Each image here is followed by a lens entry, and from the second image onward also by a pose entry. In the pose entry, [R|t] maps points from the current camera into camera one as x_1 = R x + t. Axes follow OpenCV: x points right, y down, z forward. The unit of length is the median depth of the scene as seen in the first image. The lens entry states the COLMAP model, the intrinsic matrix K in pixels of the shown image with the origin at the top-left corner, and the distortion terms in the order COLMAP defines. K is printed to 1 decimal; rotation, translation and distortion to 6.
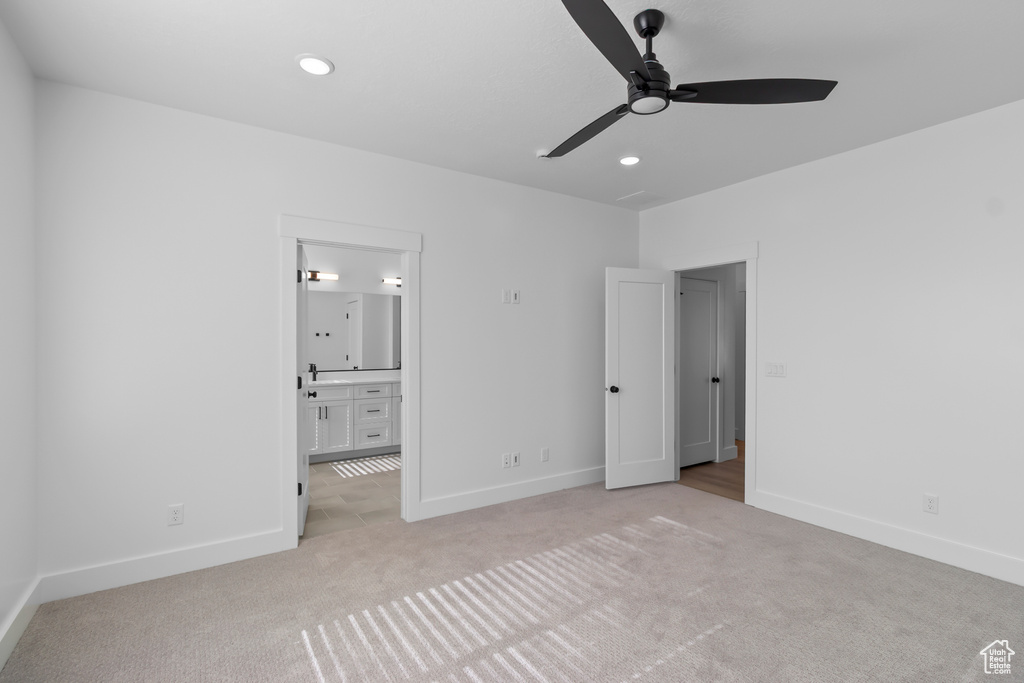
lens RADIAL K [[475.2, 0, 510.4], [0, 475.2, 343.8], [0, 0, 1]] dist [0.005944, 0.000217]
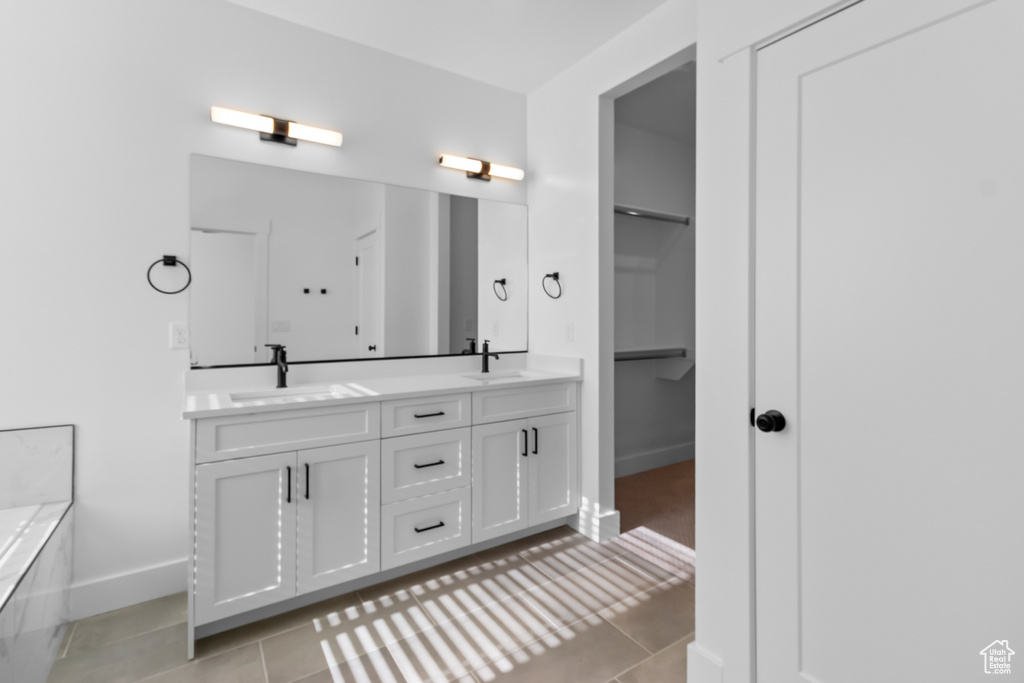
lens RADIAL K [[475.2, 0, 526.0], [0, 475.2, 317.8], [0, 0, 1]] dist [0.005944, 0.000217]
pose [[0.999769, 0.003073, 0.021278, -0.216096], [-0.003109, 0.999994, 0.001664, 0.017551], [-0.021273, -0.001730, 0.999772, 0.600186]]
